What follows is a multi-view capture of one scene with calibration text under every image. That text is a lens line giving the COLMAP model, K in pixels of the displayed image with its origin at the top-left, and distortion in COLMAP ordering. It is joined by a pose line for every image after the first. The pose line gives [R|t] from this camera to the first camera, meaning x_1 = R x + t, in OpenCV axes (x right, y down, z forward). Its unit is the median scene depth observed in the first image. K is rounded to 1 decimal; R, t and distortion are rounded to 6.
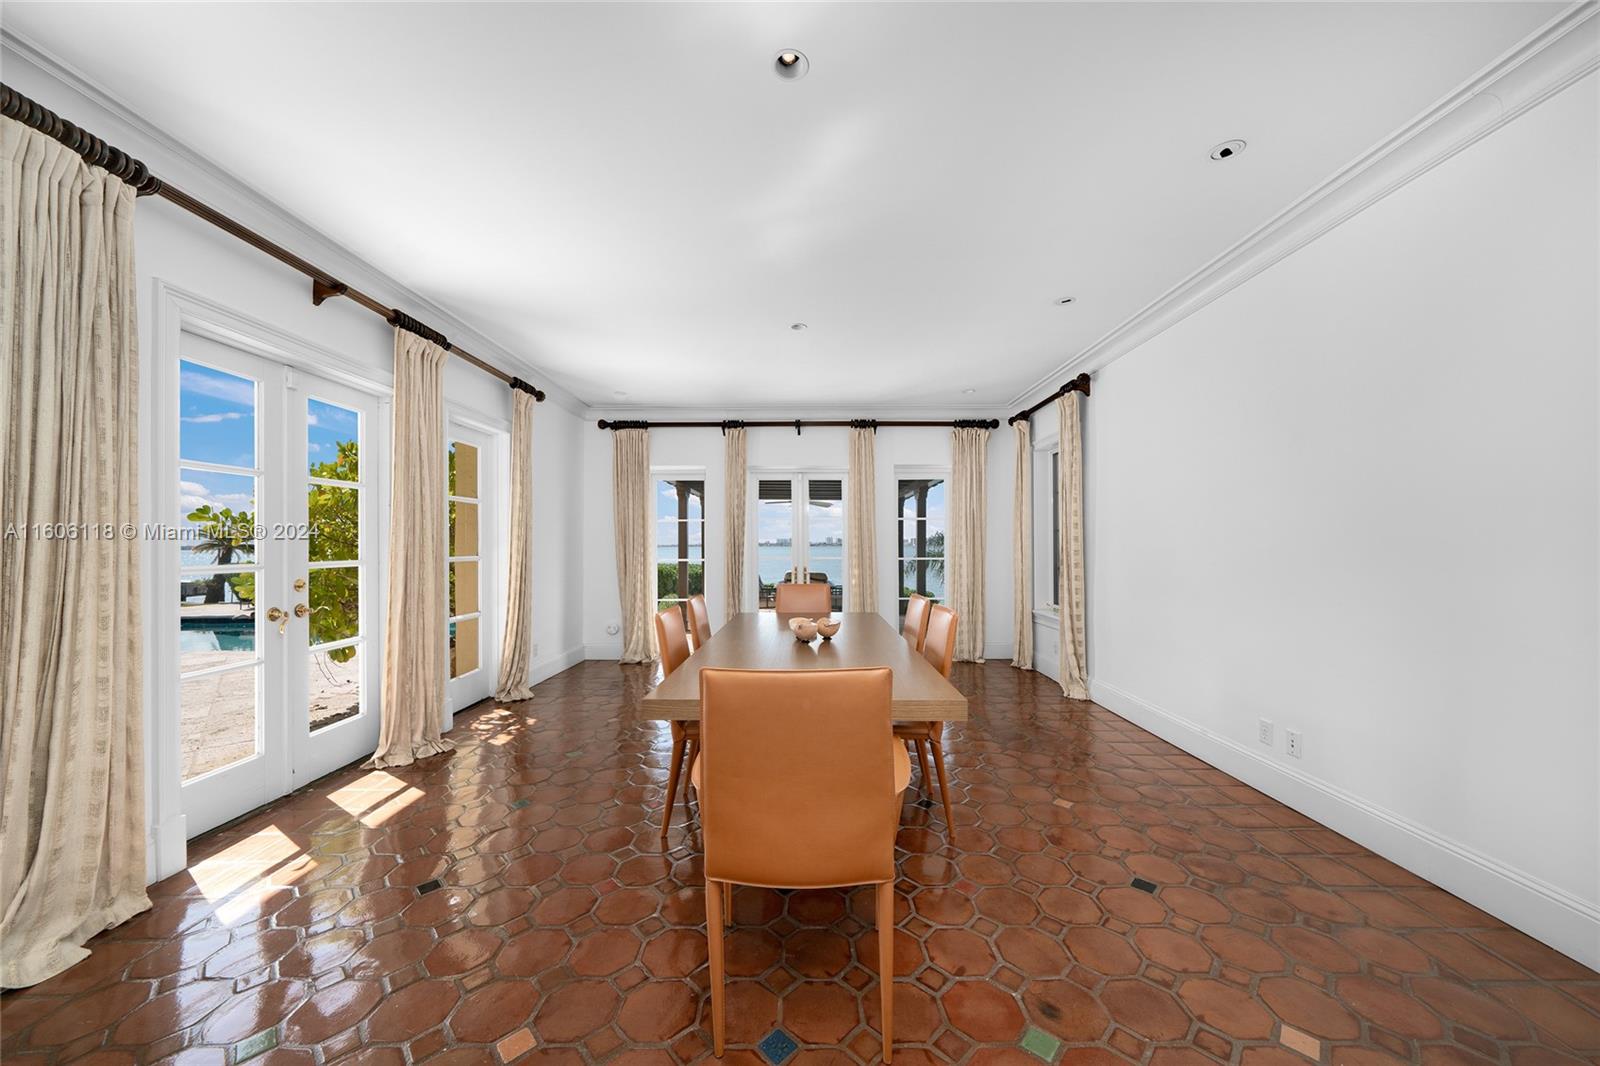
lens RADIAL K [[538.0, 0, 800.0], [0, 538.0, 533.0], [0, 0, 1]] dist [-0.000524, -0.000279]
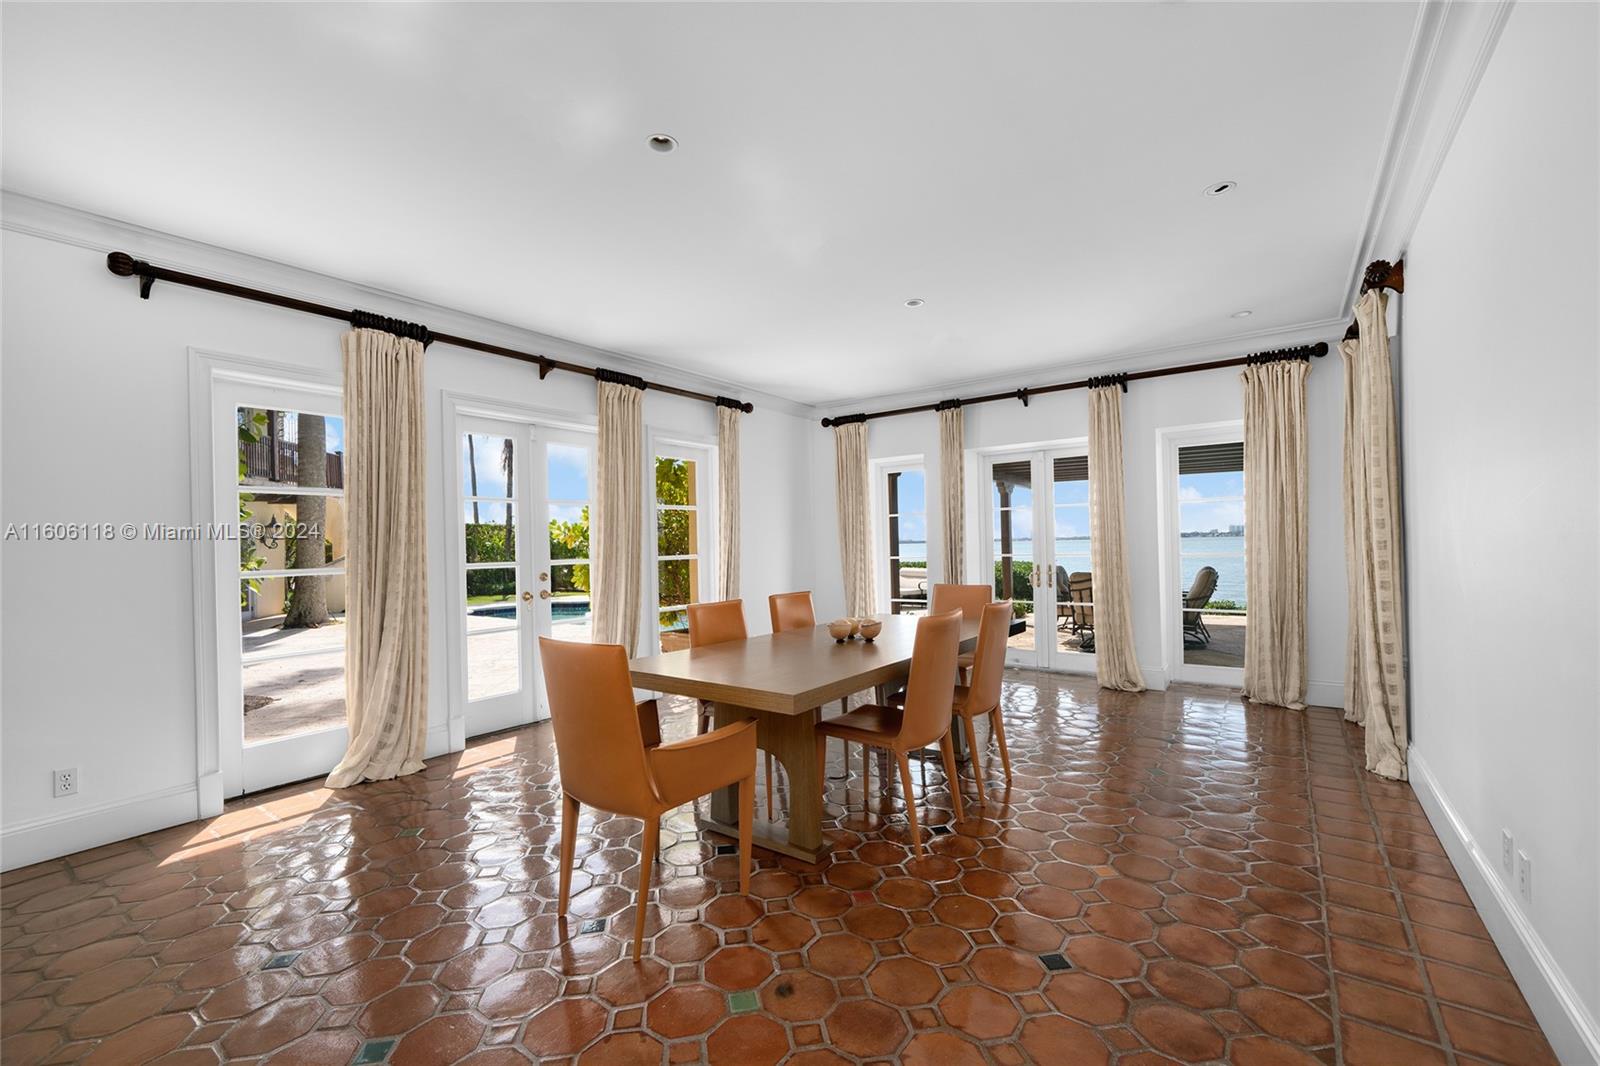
lens RADIAL K [[624.8, 0, 800.0], [0, 624.8, 533.0], [0, 0, 1]] dist [0.002126, -0.000113]
pose [[0.826231, -0.023805, -0.562828, 0.266811], [0.031379, 0.999500, 0.003790, -0.001948], [0.562457, -0.020792, 0.826565, 0.005421]]
